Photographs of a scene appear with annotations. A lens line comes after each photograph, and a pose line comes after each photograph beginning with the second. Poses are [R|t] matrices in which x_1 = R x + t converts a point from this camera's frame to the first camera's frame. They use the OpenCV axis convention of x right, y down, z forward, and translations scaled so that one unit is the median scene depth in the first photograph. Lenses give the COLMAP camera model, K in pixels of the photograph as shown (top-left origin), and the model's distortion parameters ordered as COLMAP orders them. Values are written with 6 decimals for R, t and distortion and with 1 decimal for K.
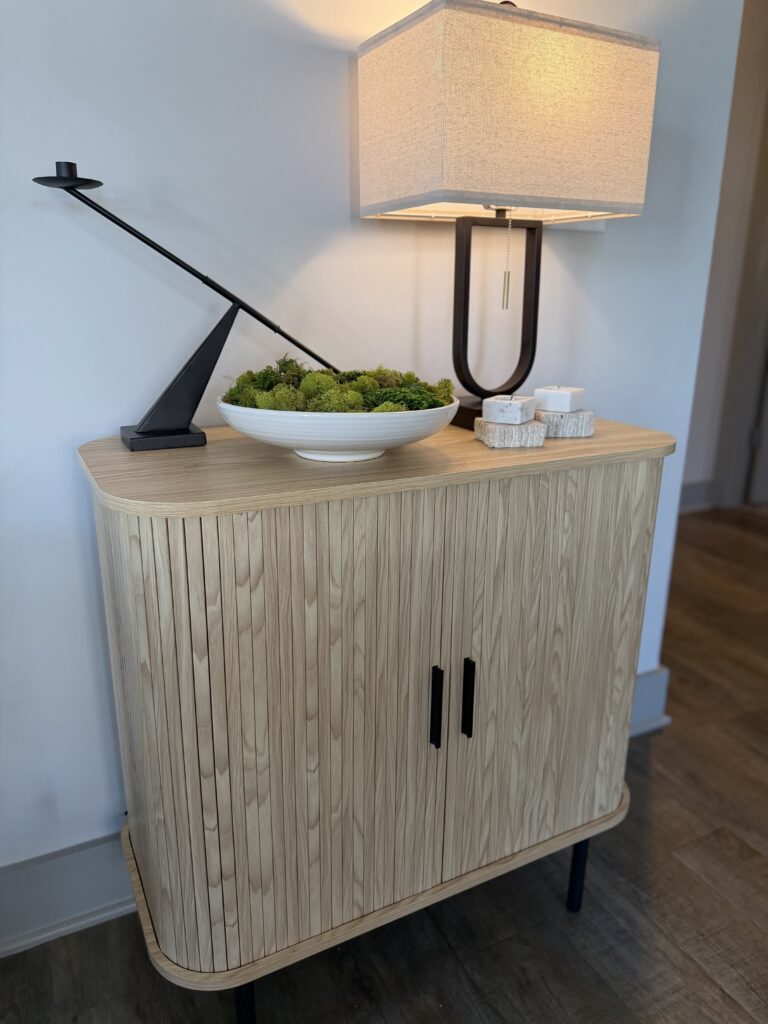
lens RADIAL K [[740.4, 0, 384.0], [0, 740.4, 512.0], [0, 0, 1]] dist [0.002170, -0.001264]
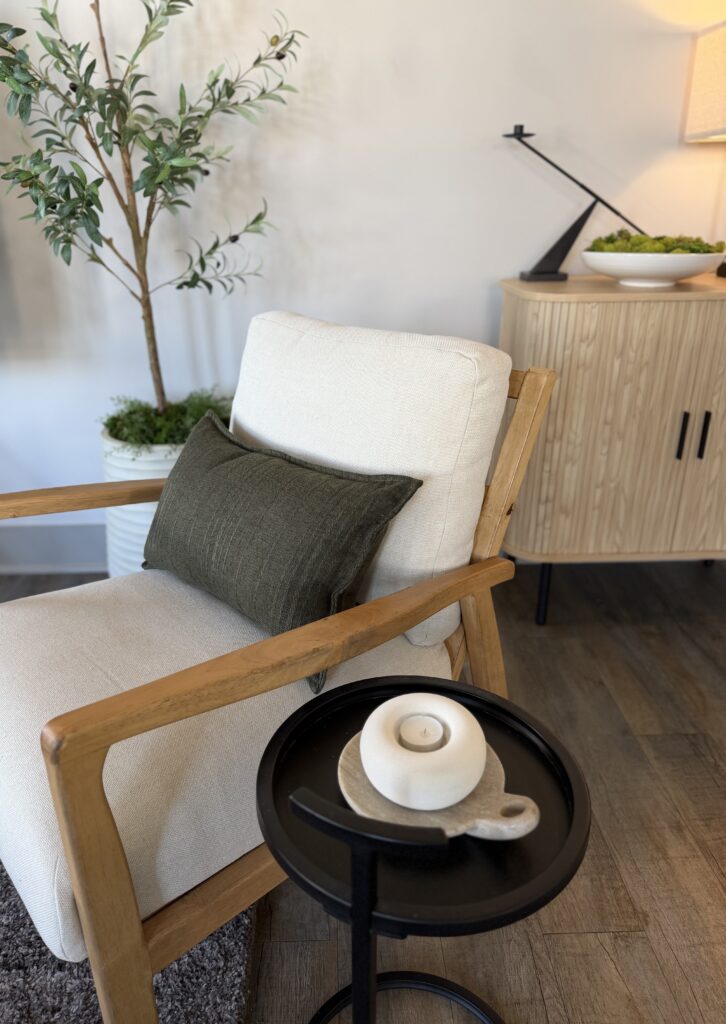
lens RADIAL K [[660.4, 0, 361.7], [0, 660.4, 466.6], [0, 0, 1]] dist [-0.001092, 0.000512]
pose [[0.895073, 0.148310, -0.420534, 0.064148], [-0.112514, 0.987671, 0.108847, 0.272762], [0.431493, -0.050110, 0.900724, -0.788028]]
